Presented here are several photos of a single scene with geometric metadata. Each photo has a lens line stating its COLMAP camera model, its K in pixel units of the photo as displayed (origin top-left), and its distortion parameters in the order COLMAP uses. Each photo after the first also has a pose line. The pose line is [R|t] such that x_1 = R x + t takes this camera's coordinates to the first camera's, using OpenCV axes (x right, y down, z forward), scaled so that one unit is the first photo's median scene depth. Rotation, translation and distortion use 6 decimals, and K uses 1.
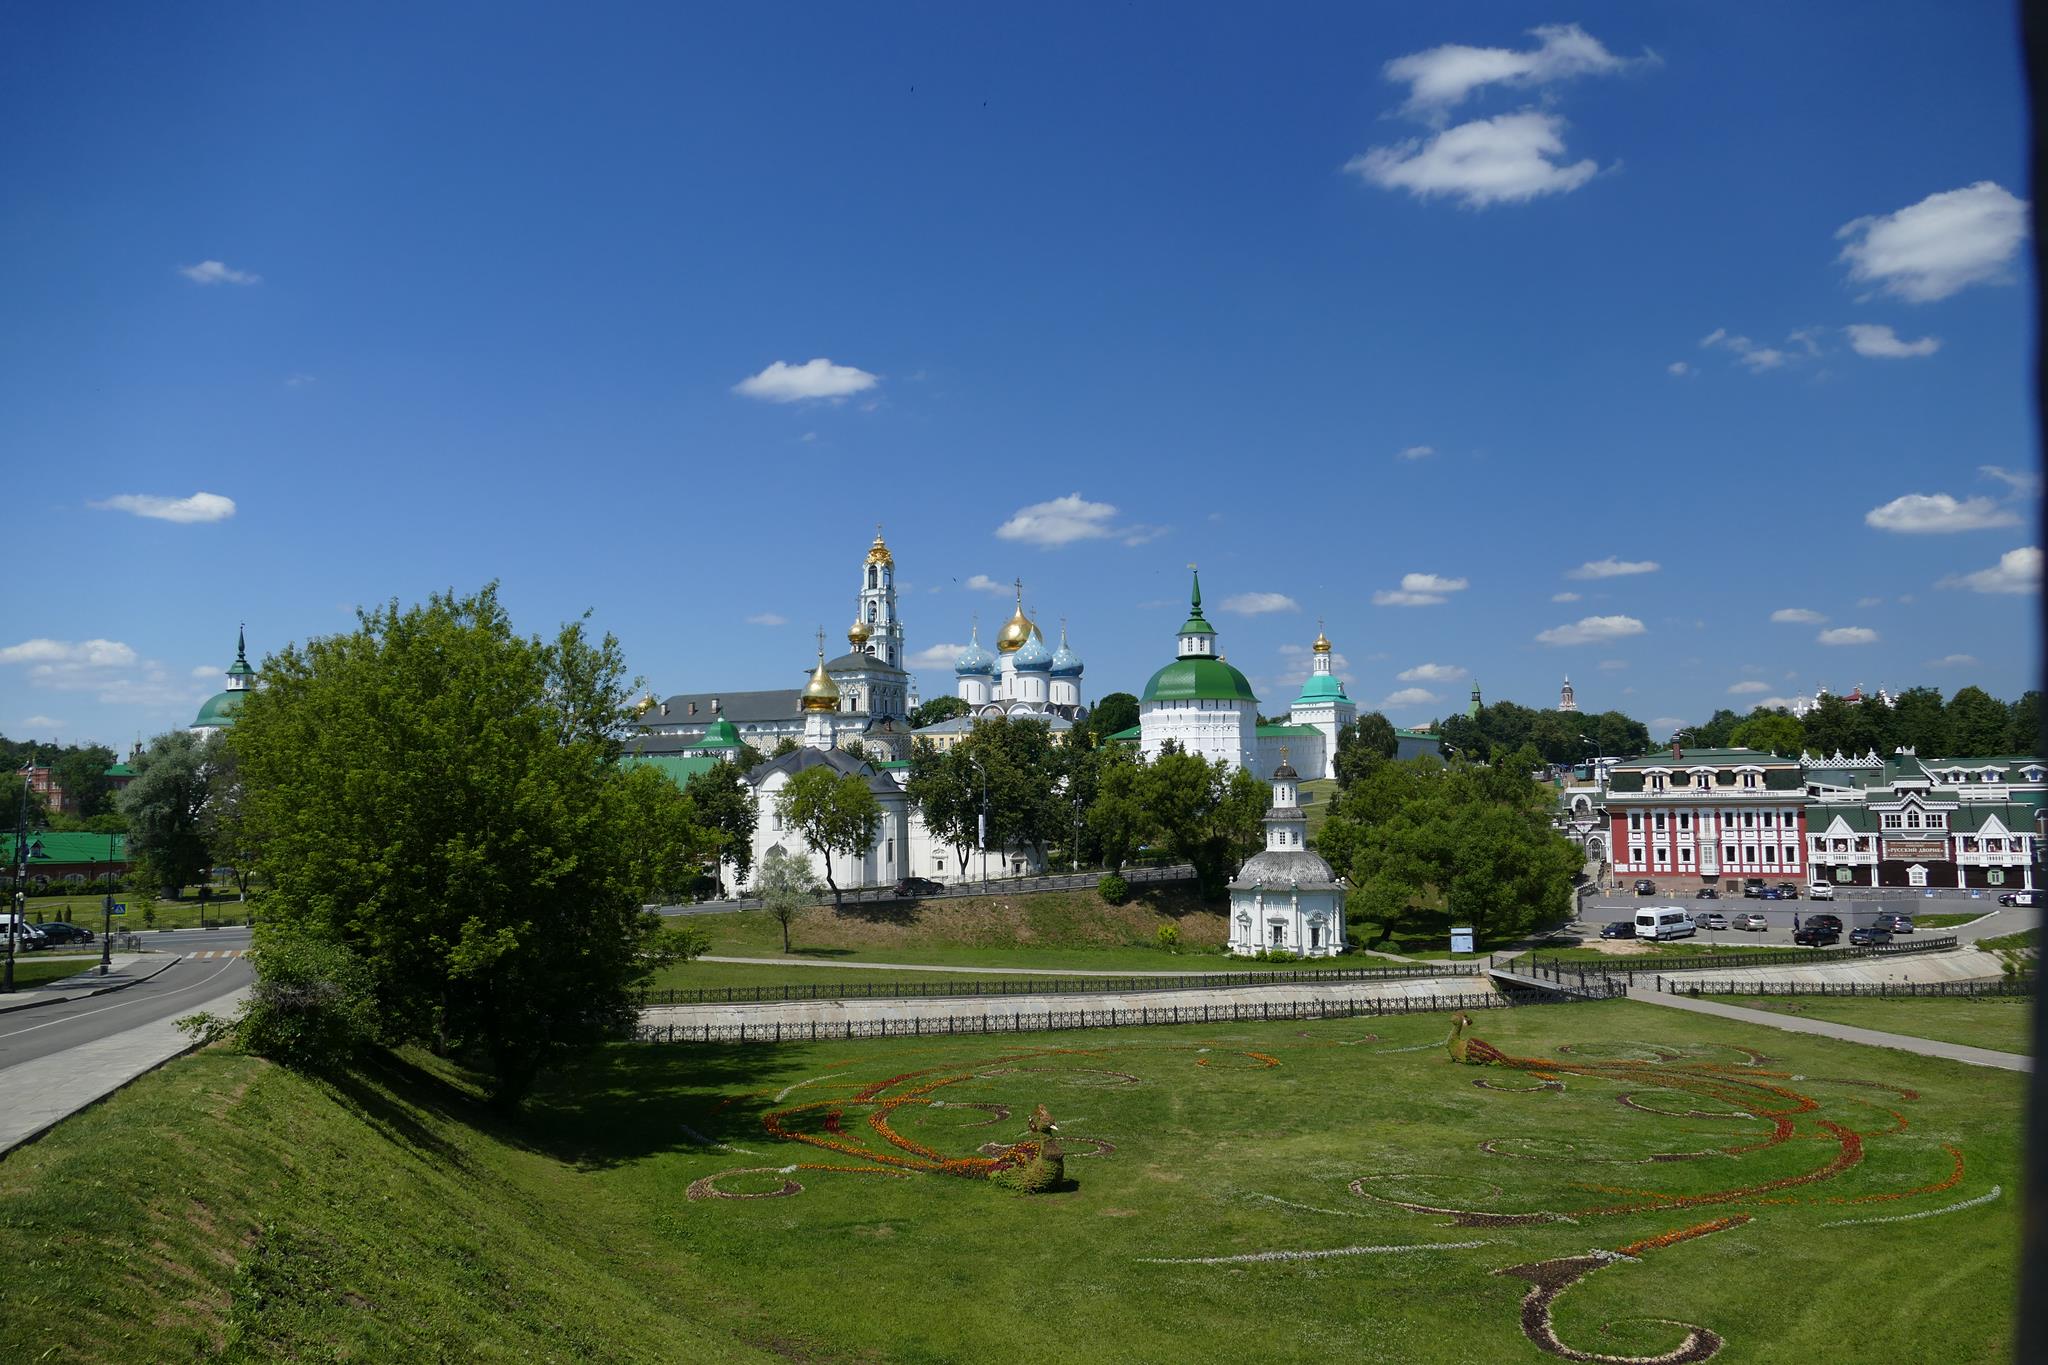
lens RADIAL K [[1478.1, 0, 1032.8], [0, 1478.1, 675.4], [0, 0, 1]] dist [-0.005503, -0.002382]
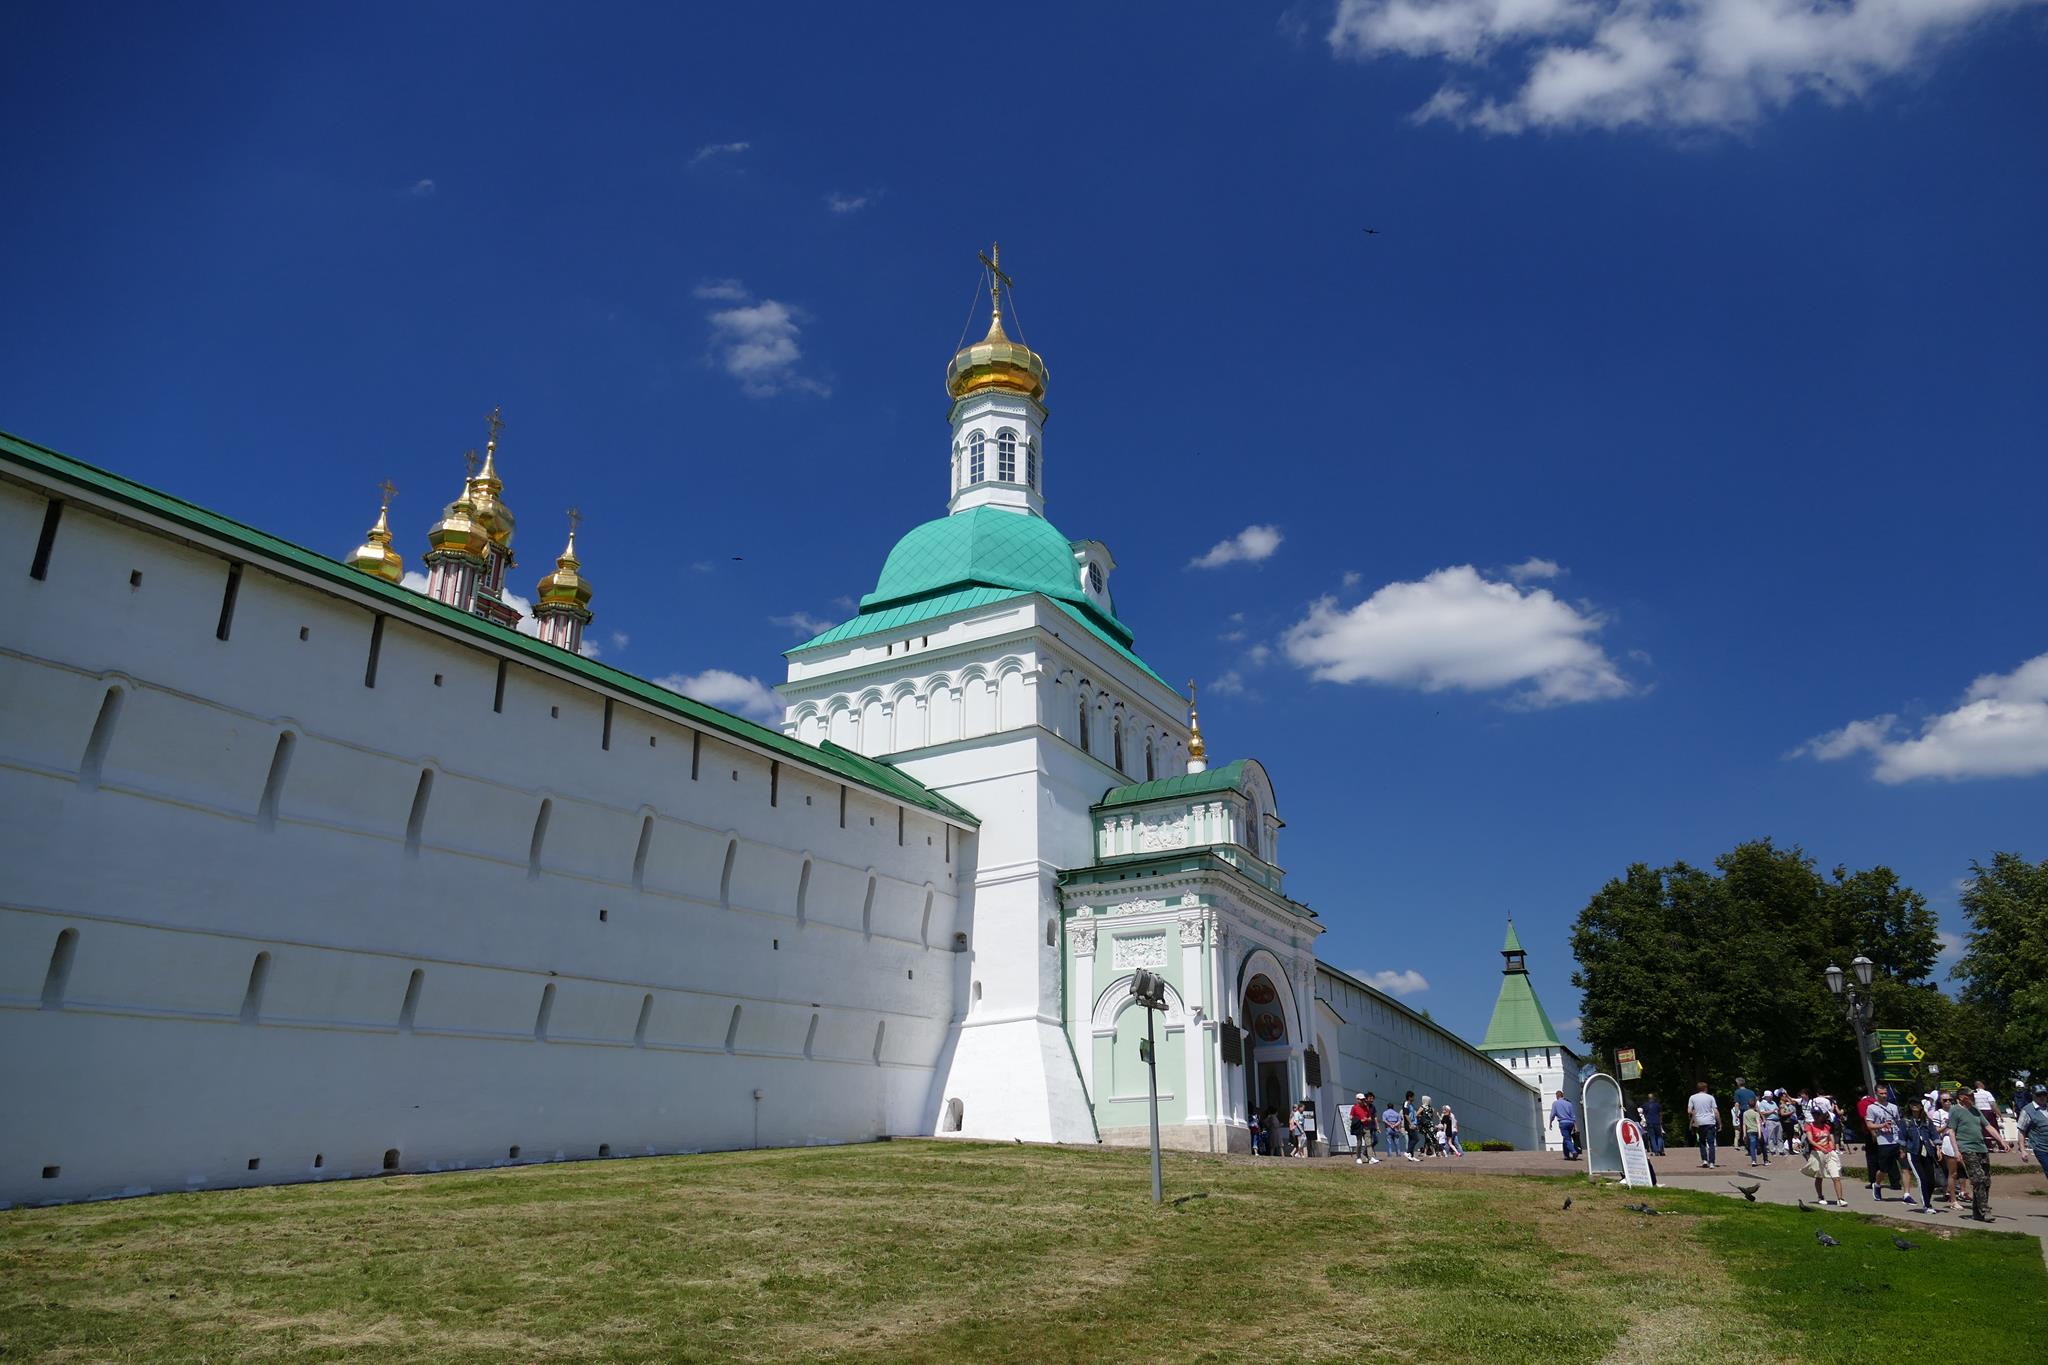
lens RADIAL K [[1478.1, 0, 1032.8], [0, 1478.1, 675.4], [0, 0, 1]] dist [-0.005503, -0.002382]
pose [[0.995436, 0.041462, 0.085958, 0.190607], [-0.016456, 0.961775, -0.273347, 0.065180], [-0.094006, 0.270685, 0.958067, 0.859196]]
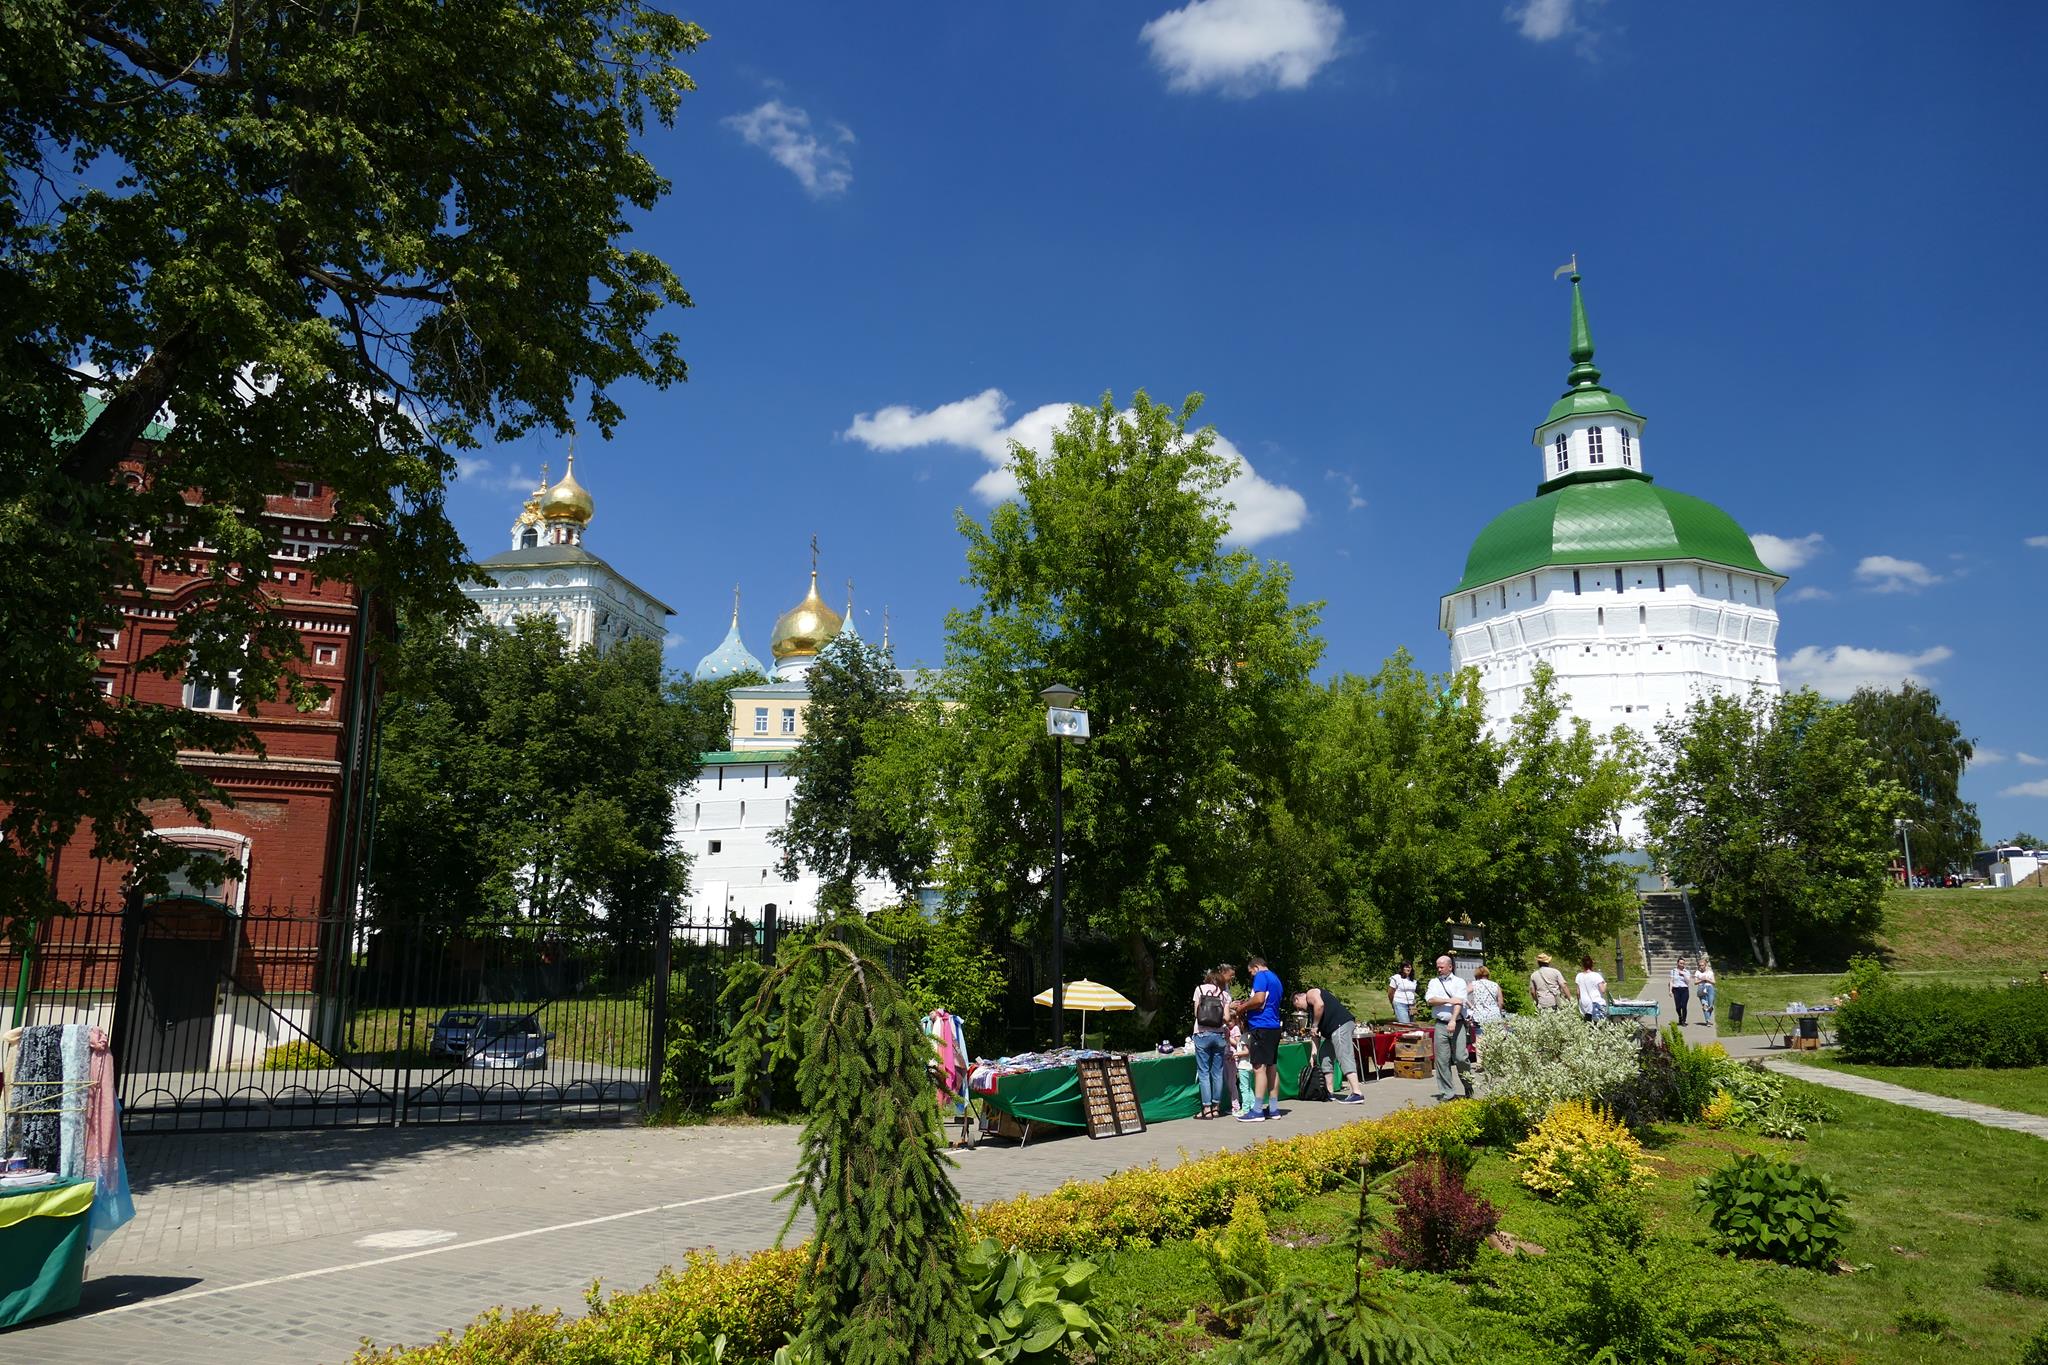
lens RADIAL K [[1478.1, 0, 1032.8], [0, 1478.1, 675.4], [0, 0, 1]] dist [-0.005503, -0.002382]
pose [[0.958596, 0.077782, 0.273942, -0.101923], [-0.043160, 0.990545, -0.130223, 0.073104], [-0.281480, 0.113008, 0.952889, 0.552150]]
